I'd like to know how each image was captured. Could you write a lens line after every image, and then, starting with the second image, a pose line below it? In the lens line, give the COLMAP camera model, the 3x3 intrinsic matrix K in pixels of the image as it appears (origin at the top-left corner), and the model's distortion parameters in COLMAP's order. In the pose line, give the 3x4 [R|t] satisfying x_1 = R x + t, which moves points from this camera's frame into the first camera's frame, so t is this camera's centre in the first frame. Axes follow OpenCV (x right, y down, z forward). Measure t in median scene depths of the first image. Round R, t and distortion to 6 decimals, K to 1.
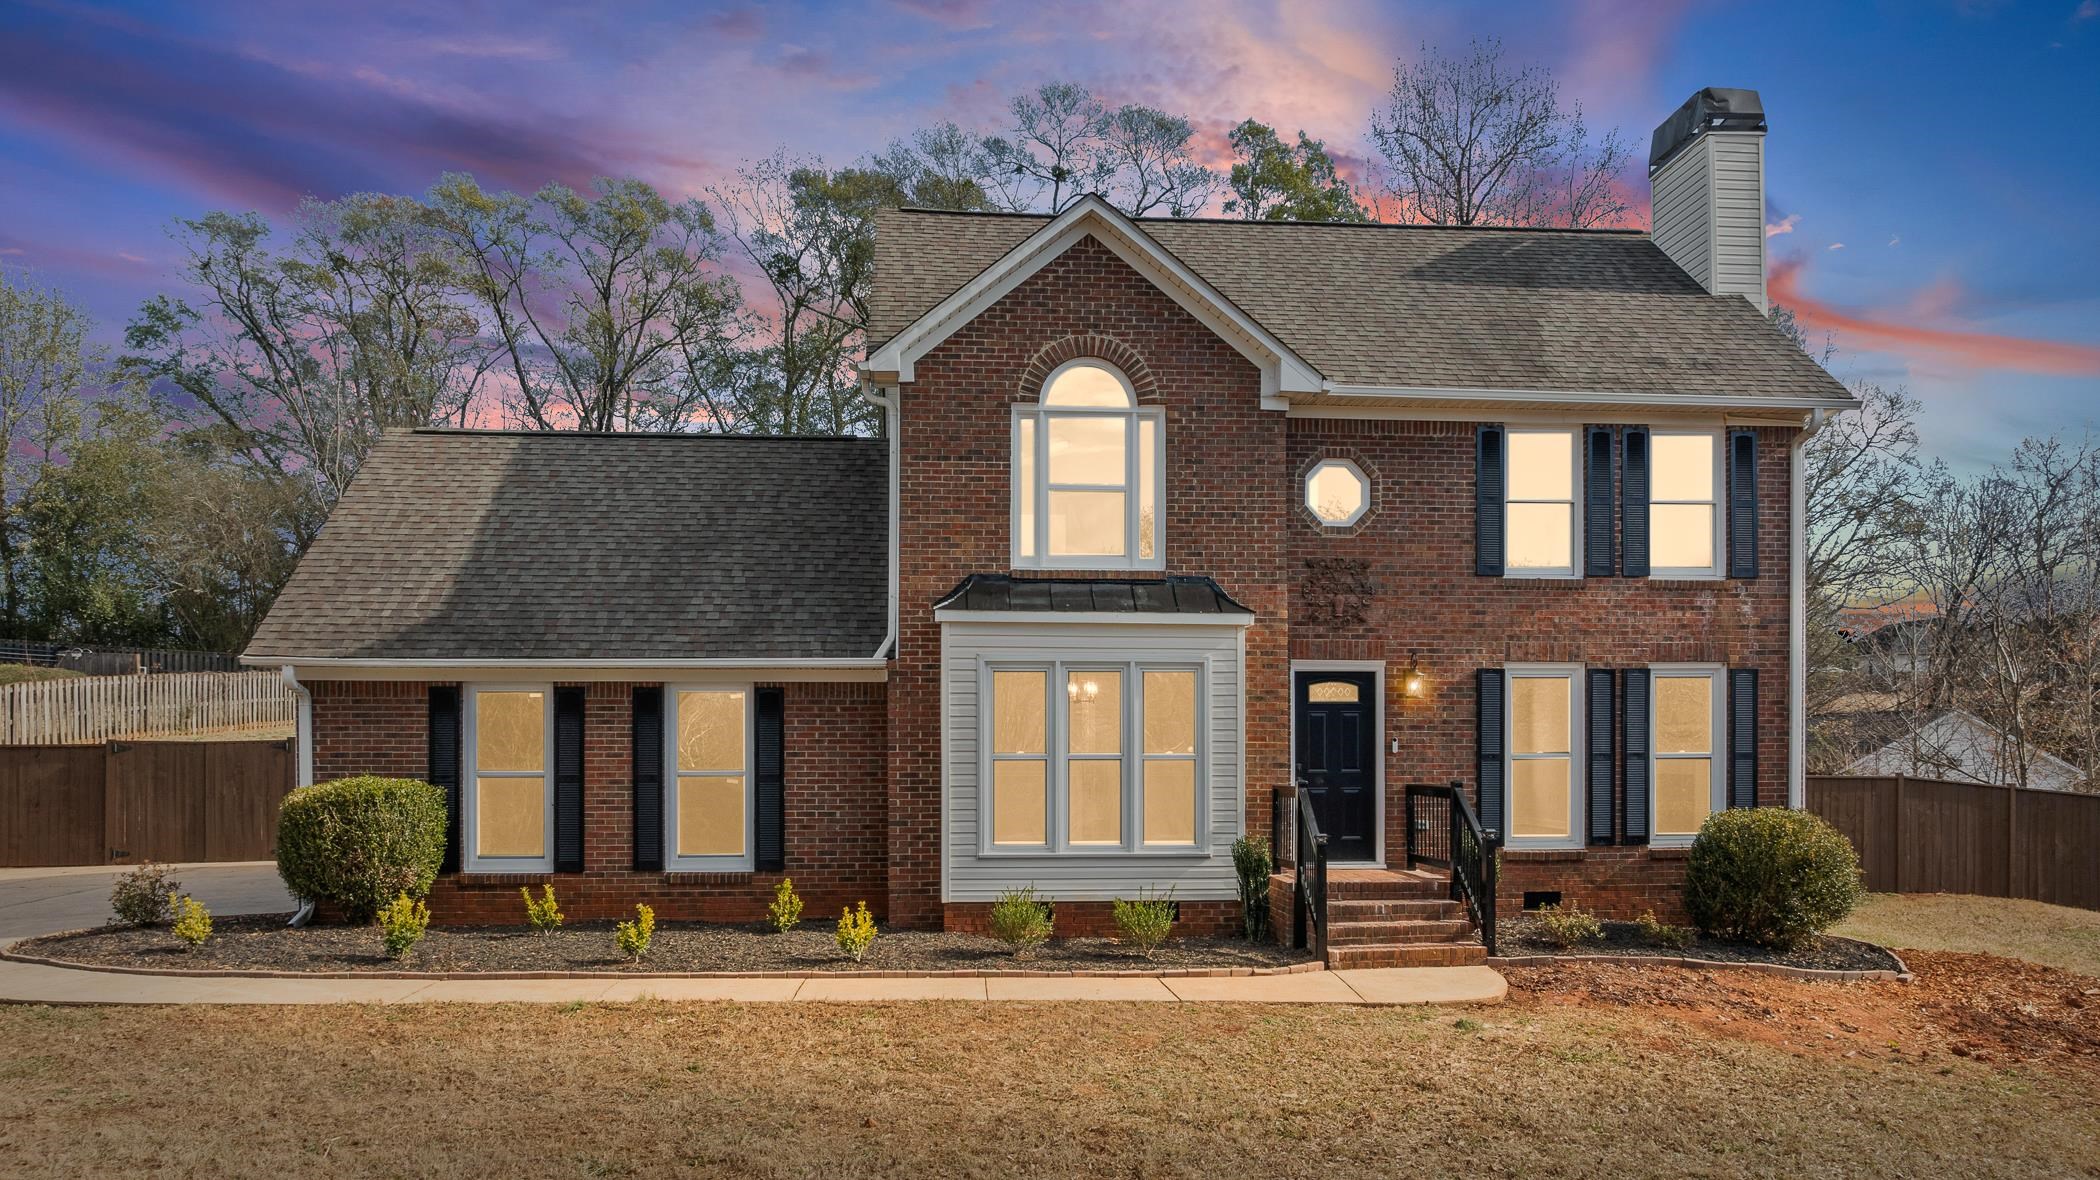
lens RADIAL K [[1386.9, 0, 1113.0], [0, 1386.9, 655.5], [0, 0, 1]] dist [0.000202, 0.000985]
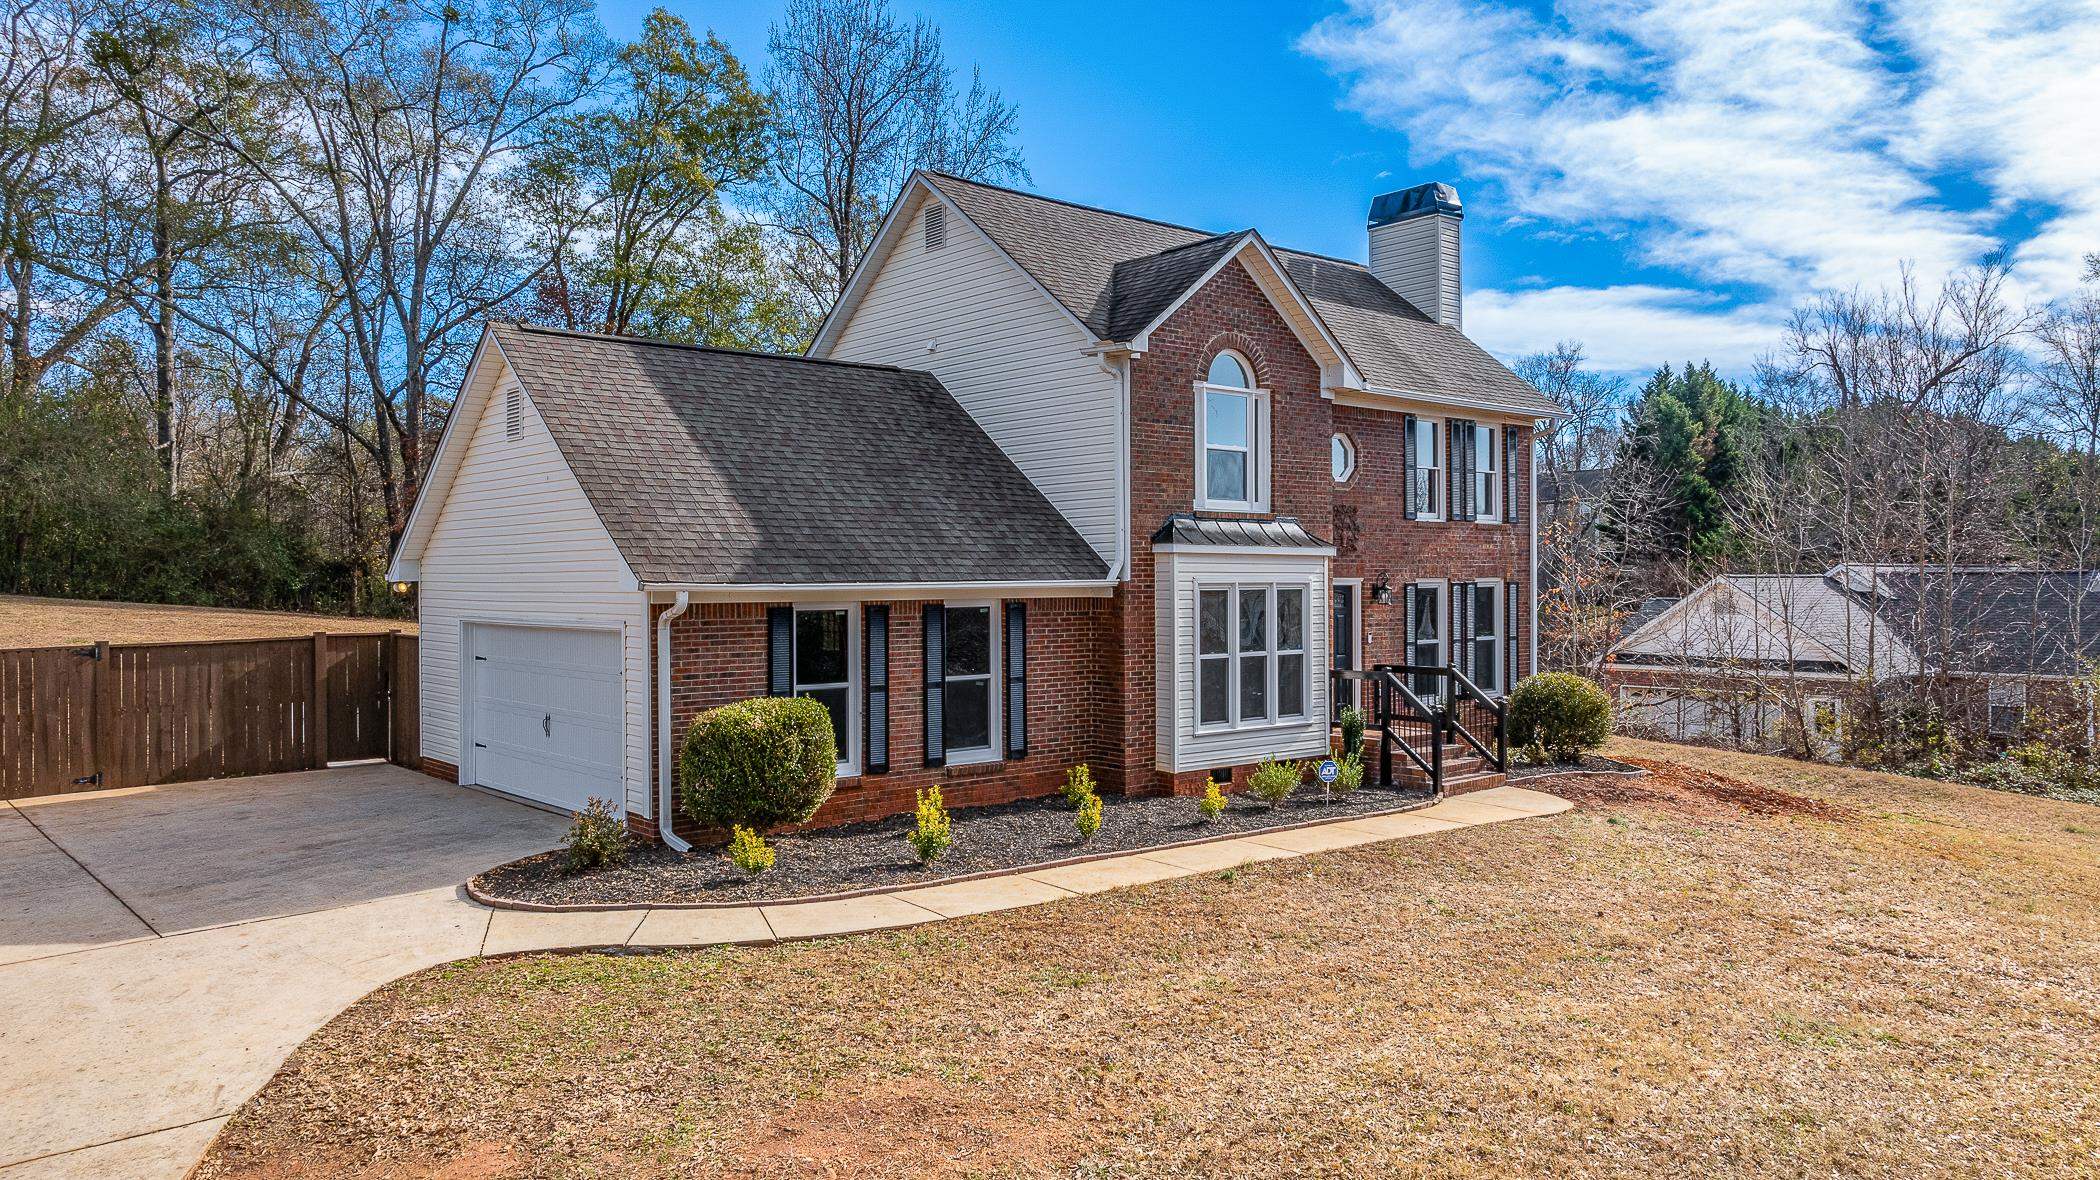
lens RADIAL K [[1498.9, 0, 1056.5], [0, 1498.9, 494.8], [0, 0, 1]] dist [-0.000855, 0.000715]
pose [[0.813309, 0.028135, 0.581151, -0.970908], [-0.009385, 0.999335, -0.035246, -0.025188], [-0.581756, 0.023212, 0.813032, -0.057769]]
